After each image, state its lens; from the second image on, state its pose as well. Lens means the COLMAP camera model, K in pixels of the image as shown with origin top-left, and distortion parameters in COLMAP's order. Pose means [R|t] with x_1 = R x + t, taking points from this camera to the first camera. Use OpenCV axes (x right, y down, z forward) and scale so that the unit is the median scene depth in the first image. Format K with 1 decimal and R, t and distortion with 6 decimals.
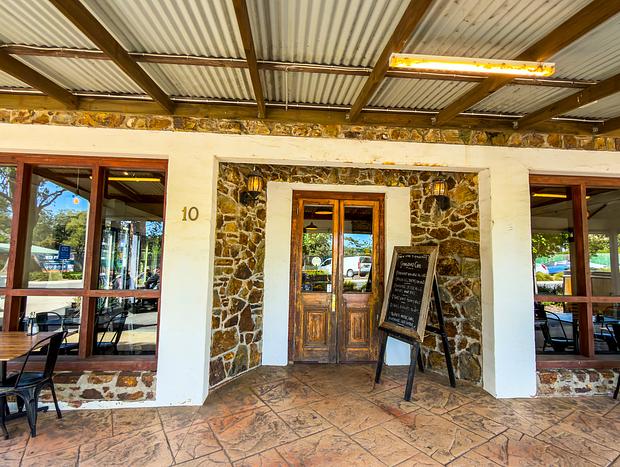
lens RADIAL K [[329.9, 0, 311.5], [0, 329.9, 233.5], [0, 0, 1]] dist [0.001693, 0.001000]
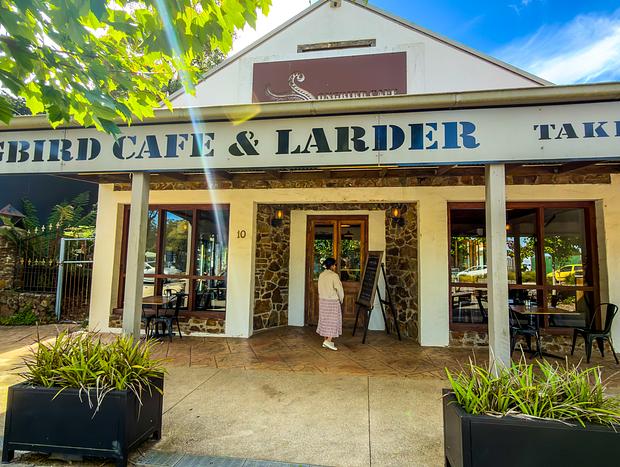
lens RADIAL K [[329.9, 0, 311.5], [0, 329.9, 233.5], [0, 0, 1]] dist [0.001693, 0.001000]
pose [[0.974321, -0.019415, -0.224326, 0.369310], [0.017391, 0.999788, -0.010995, -0.032198], [0.224492, 0.006811, 0.974452, -0.609392]]
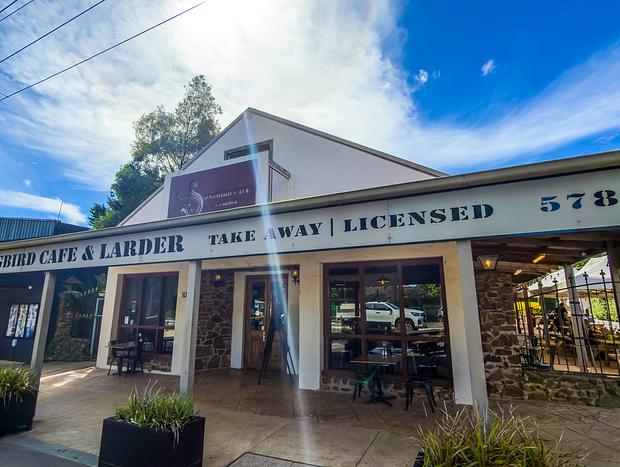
lens RADIAL K [[329.9, 0, 311.5], [0, 329.9, 233.5], [0, 0, 1]] dist [0.001693, 0.001000]
pose [[0.869469, -0.120791, -0.478992, 1.462116], [0.057772, 0.987854, -0.144247, -0.087785], [0.490598, 0.097746, 0.865886, -0.609198]]
